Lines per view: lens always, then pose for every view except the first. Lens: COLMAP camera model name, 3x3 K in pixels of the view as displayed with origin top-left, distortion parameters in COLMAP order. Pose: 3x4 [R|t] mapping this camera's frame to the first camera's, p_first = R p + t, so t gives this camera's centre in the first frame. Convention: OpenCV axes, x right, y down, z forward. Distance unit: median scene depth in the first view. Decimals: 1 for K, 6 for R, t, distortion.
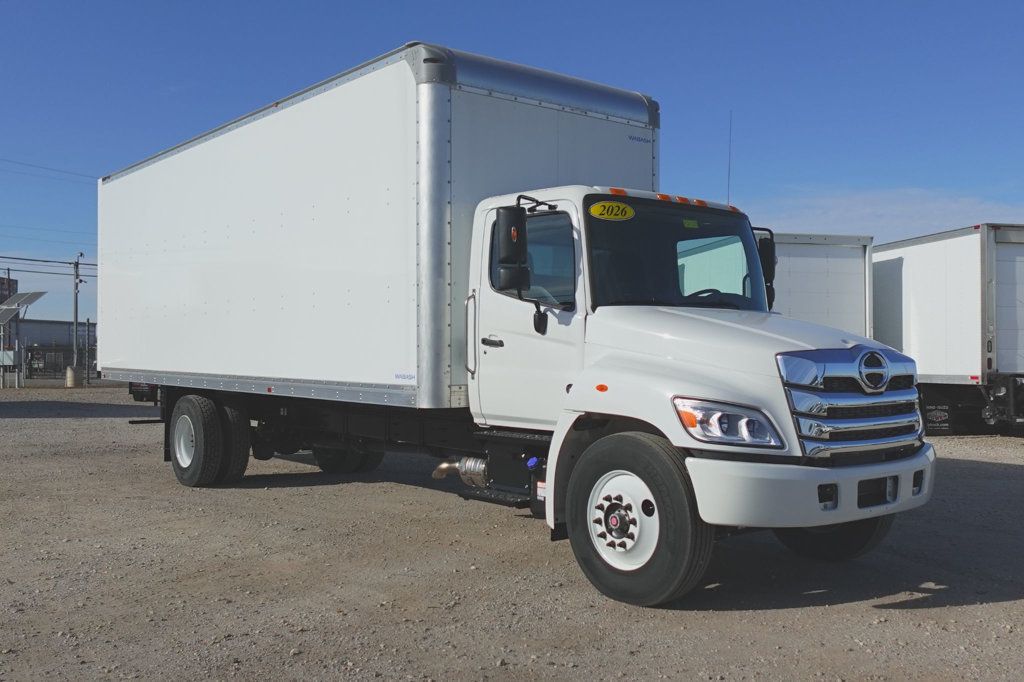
lens RADIAL K [[944.2, 0, 505.9], [0, 944.2, 348.5], [0, 0, 1]] dist [-0.001867, 0.000000]
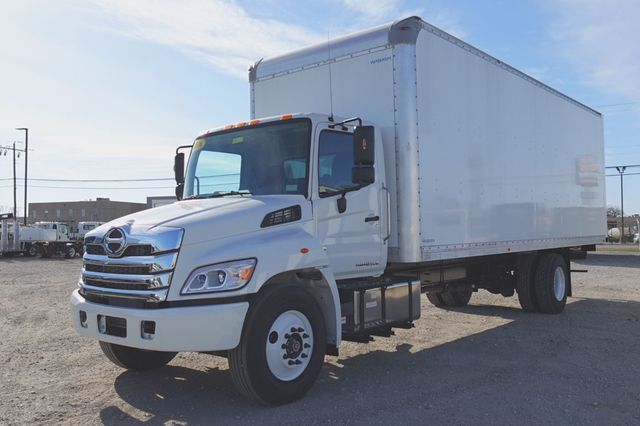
lens RADIAL K [[590.1, 0, 322.4], [0, 590.1, 211.3], [0, 0, 1]] dist [-0.001867, 0.000000]
pose [[0.211800, -0.039383, -0.976519, 1.316503], [0.015879, 0.999195, -0.036854, 0.016163], [0.977184, -0.007700, 0.212254, 1.103601]]
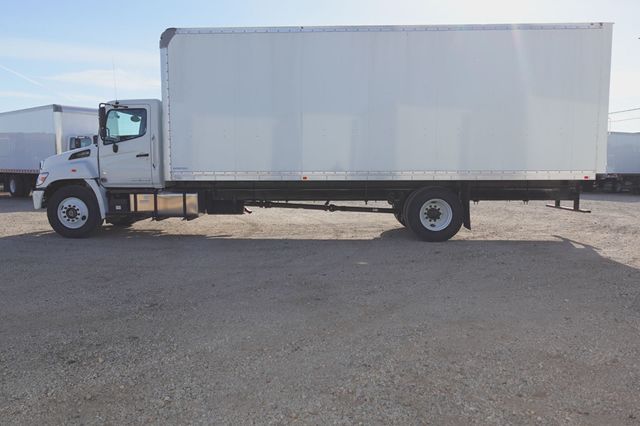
lens RADIAL K [[590.1, 0, 324.0], [0, 590.1, 210.9], [0, 0, 1]] dist [-0.001867, 0.000000]
pose [[-0.658895, 0.054613, -0.750250, 1.359856], [-0.001387, 0.997271, 0.073813, 0.030157], [0.752234, 0.049676, -0.657021, 3.193985]]
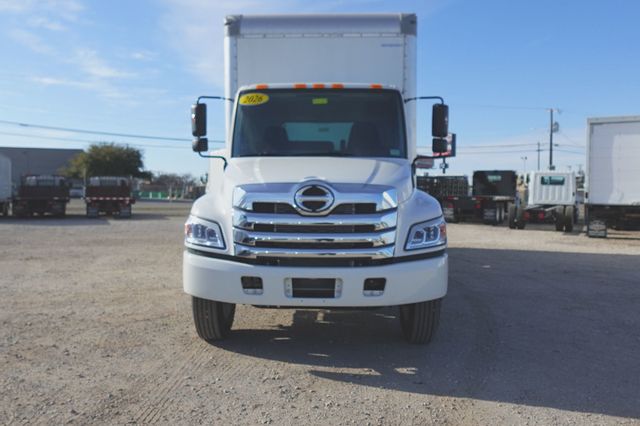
lens RADIAL K [[510.3, 0, 325.2], [0, 510.3, 215.7], [0, 0, 1]] dist [0.040116, 0.000641]
pose [[0.772334, 0.032494, -0.634385, 0.855832], [-0.001638, 0.998789, 0.049164, 0.011258], [0.635215, -0.036932, 0.771452, 0.438534]]
